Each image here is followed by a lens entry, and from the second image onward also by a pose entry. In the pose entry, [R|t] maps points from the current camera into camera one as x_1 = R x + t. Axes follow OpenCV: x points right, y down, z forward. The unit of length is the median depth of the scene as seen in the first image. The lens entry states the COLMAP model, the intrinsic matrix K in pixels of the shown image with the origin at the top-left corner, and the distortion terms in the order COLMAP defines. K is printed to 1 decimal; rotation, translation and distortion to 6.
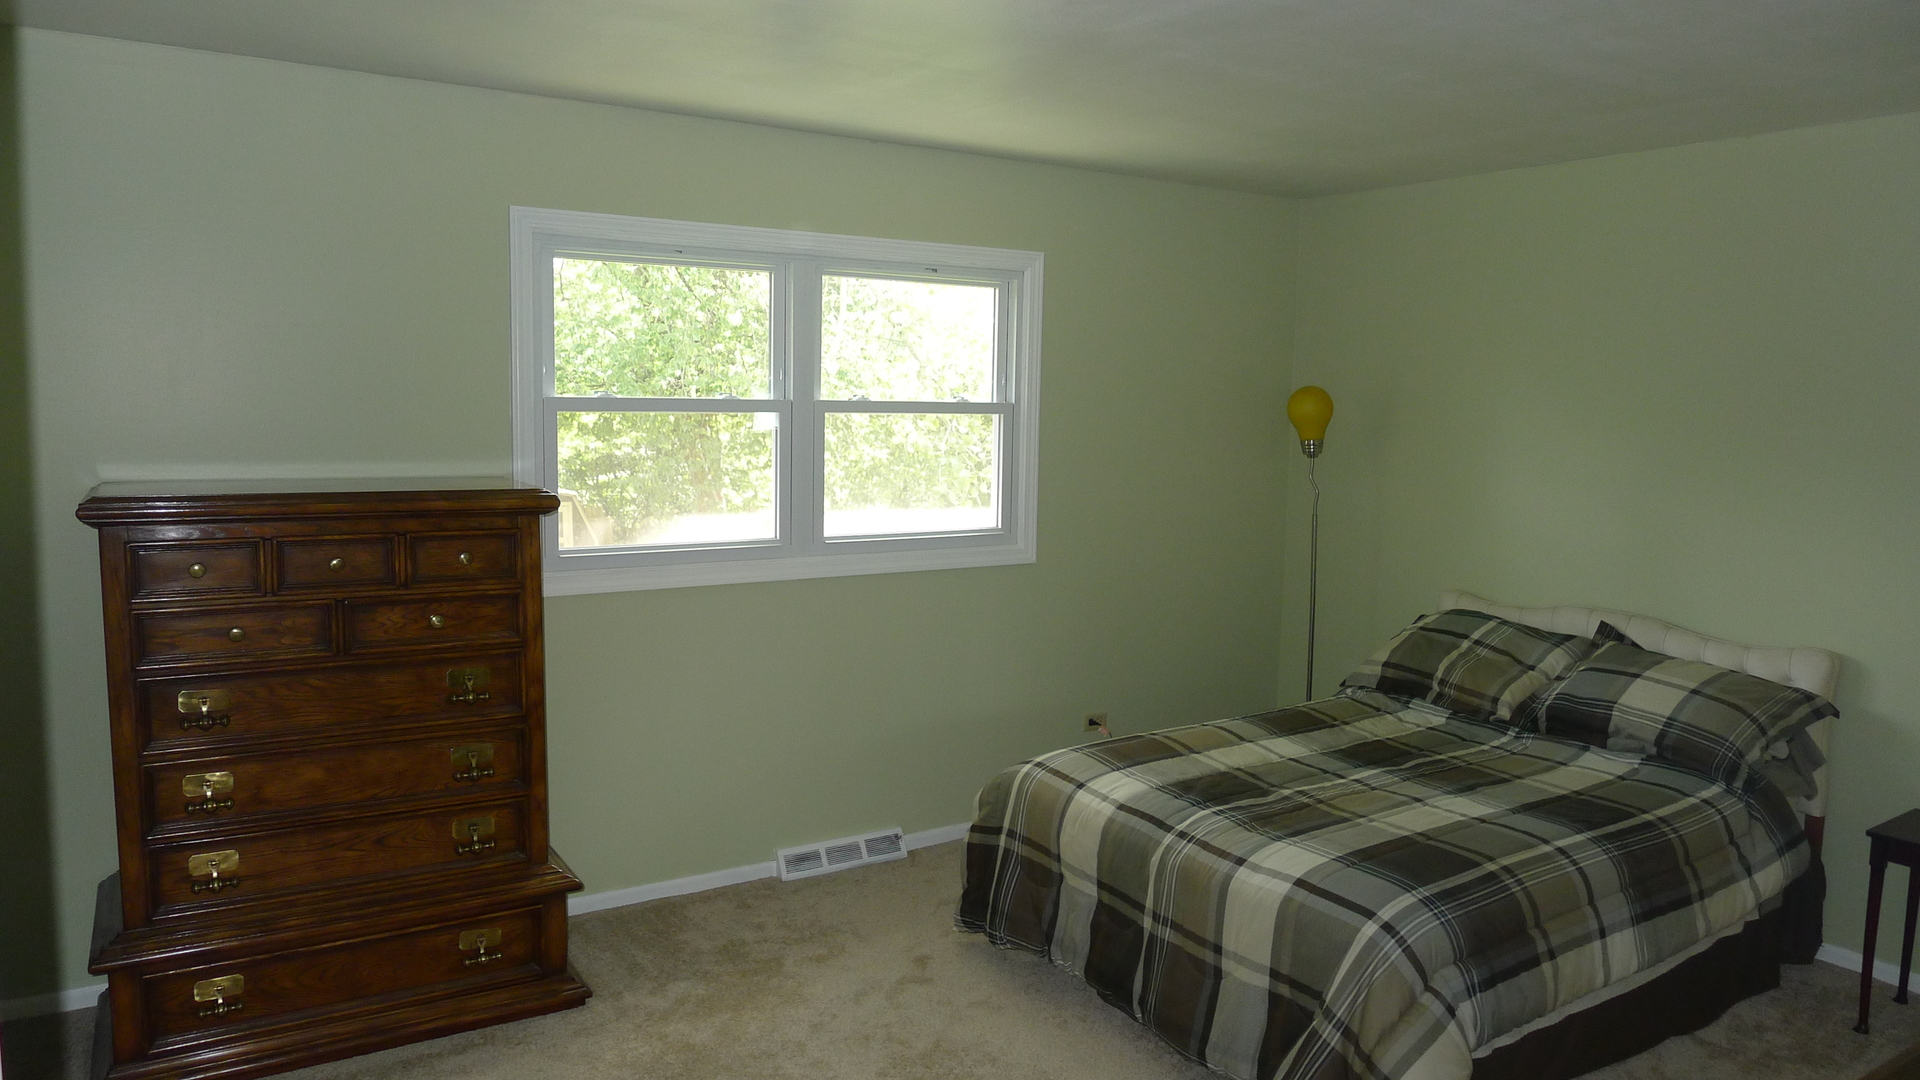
lens RADIAL K [[1269.9, 0, 961.9], [0, 1269.9, 527.3], [0, 0, 1]] dist [-0.027554, 0.001708]
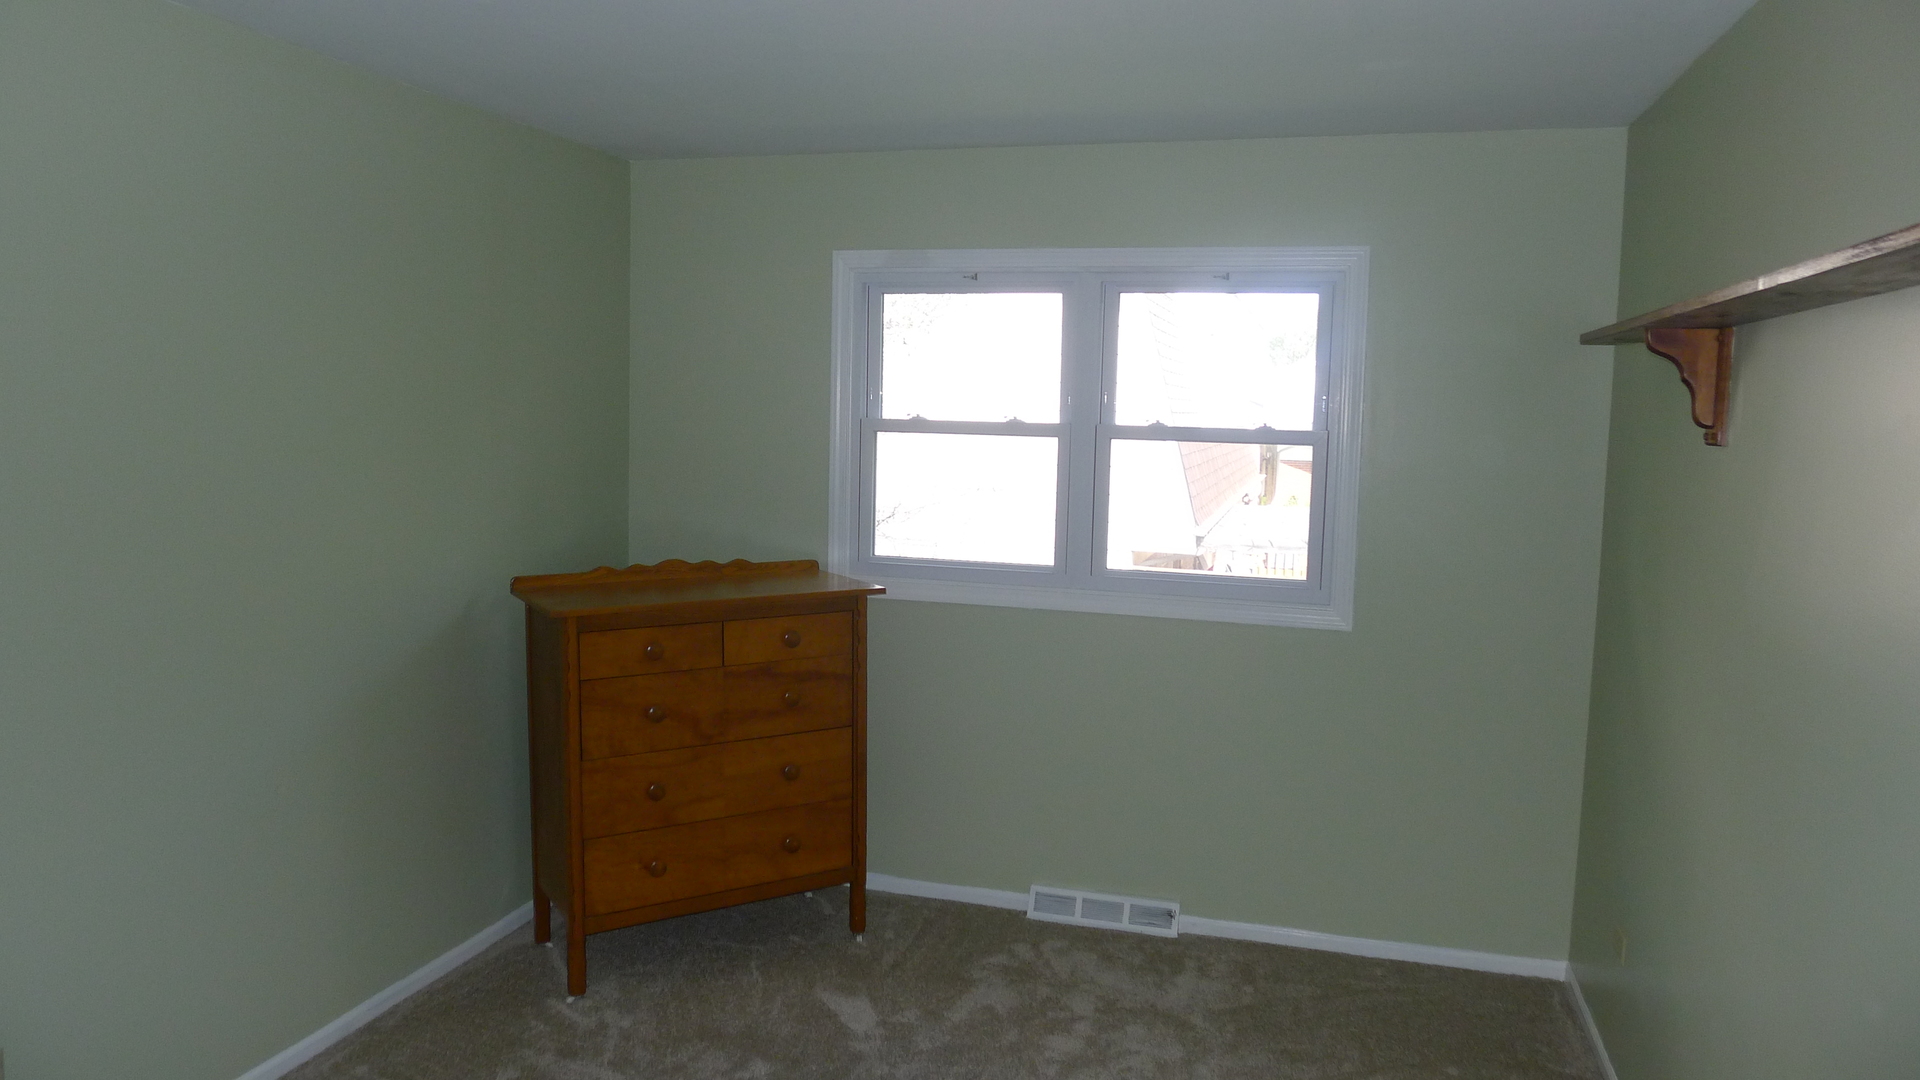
lens RADIAL K [[1269.9, 0, 968.3], [0, 1269.9, 535.8], [0, 0, 1]] dist [-0.027554, 0.001708]
pose [[0.664475, 0.069913, -0.744033, 0.528539], [-0.089295, 0.995909, 0.013834, -0.021772], [0.741956, 0.057246, 0.668000, 0.296288]]
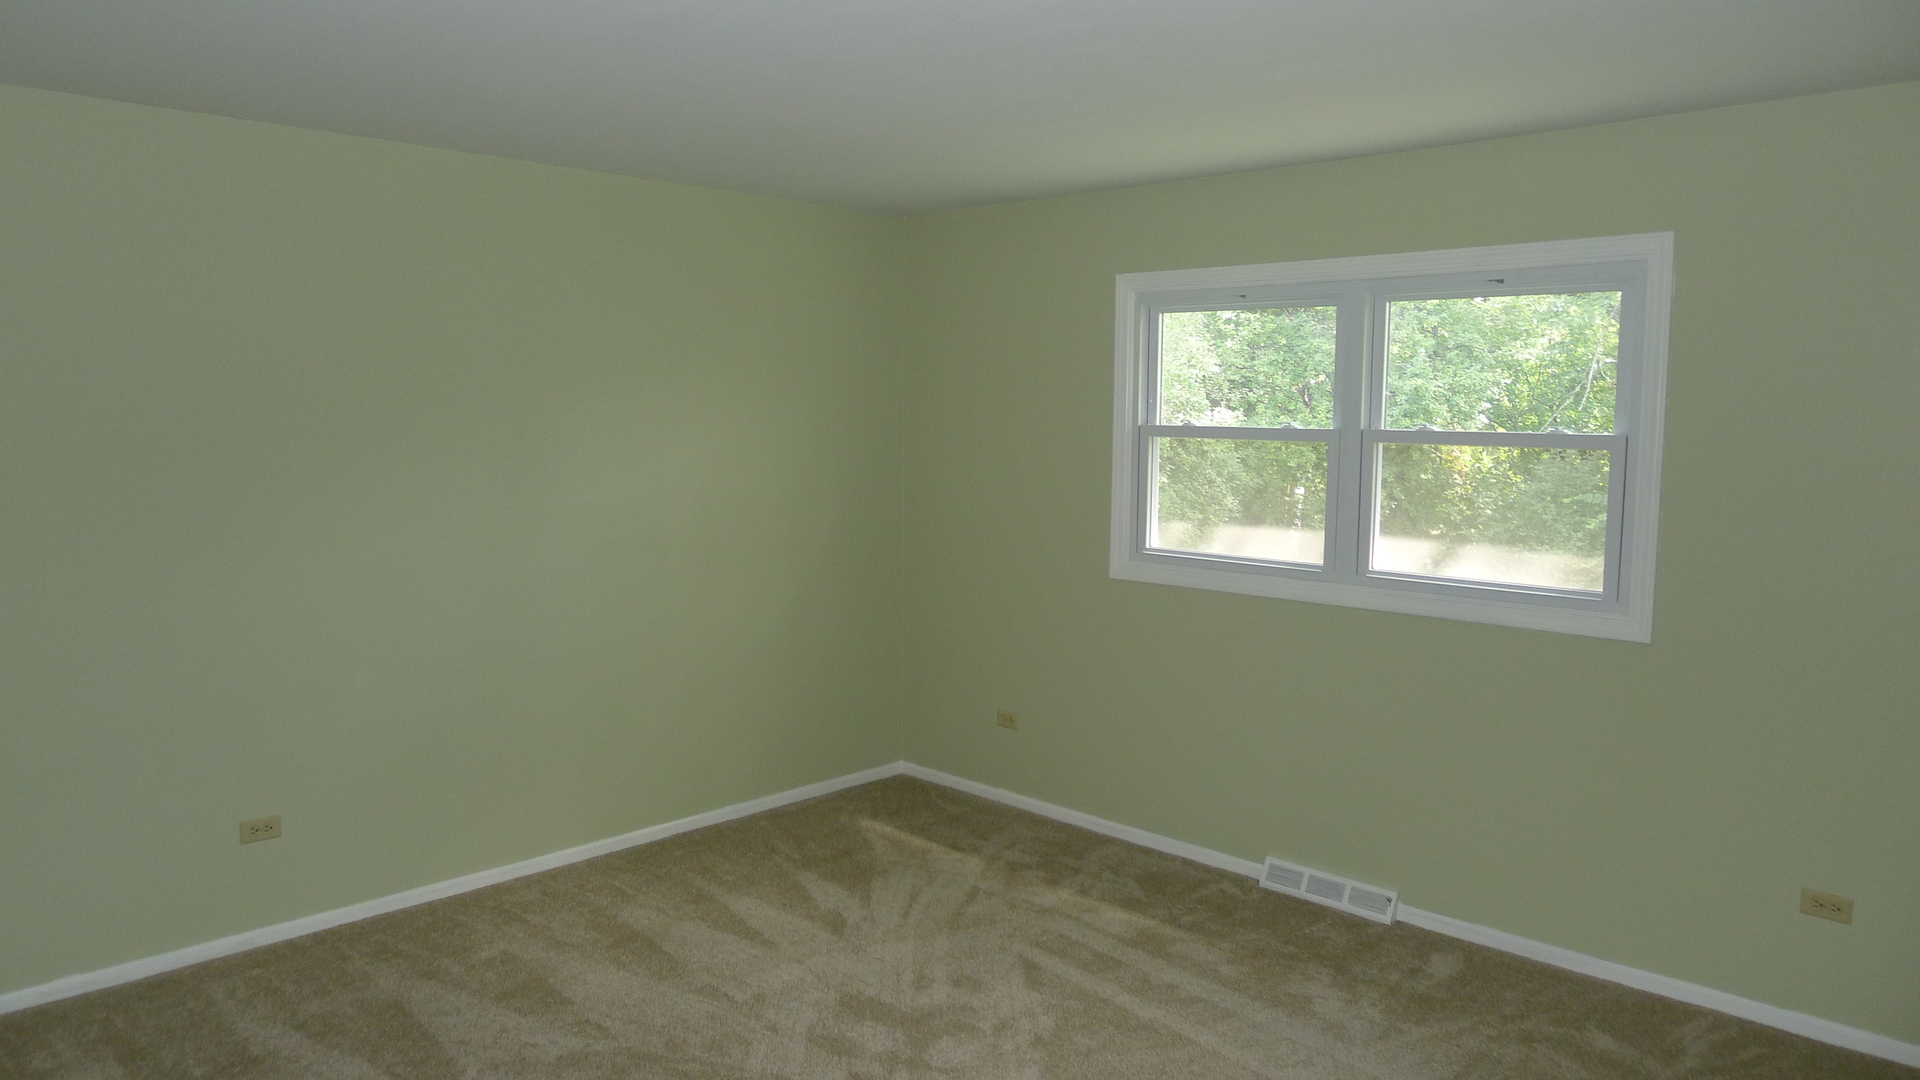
lens RADIAL K [[1269.9, 0, 947.6], [0, 1269.9, 552.9], [0, 0, 1]] dist [-0.027554, 0.001708]
pose [[0.258087, 0.093106, -0.961625, 0.771082], [-0.113802, 0.991346, 0.065441, -0.033269], [0.959396, 0.092545, 0.266449, 0.441884]]
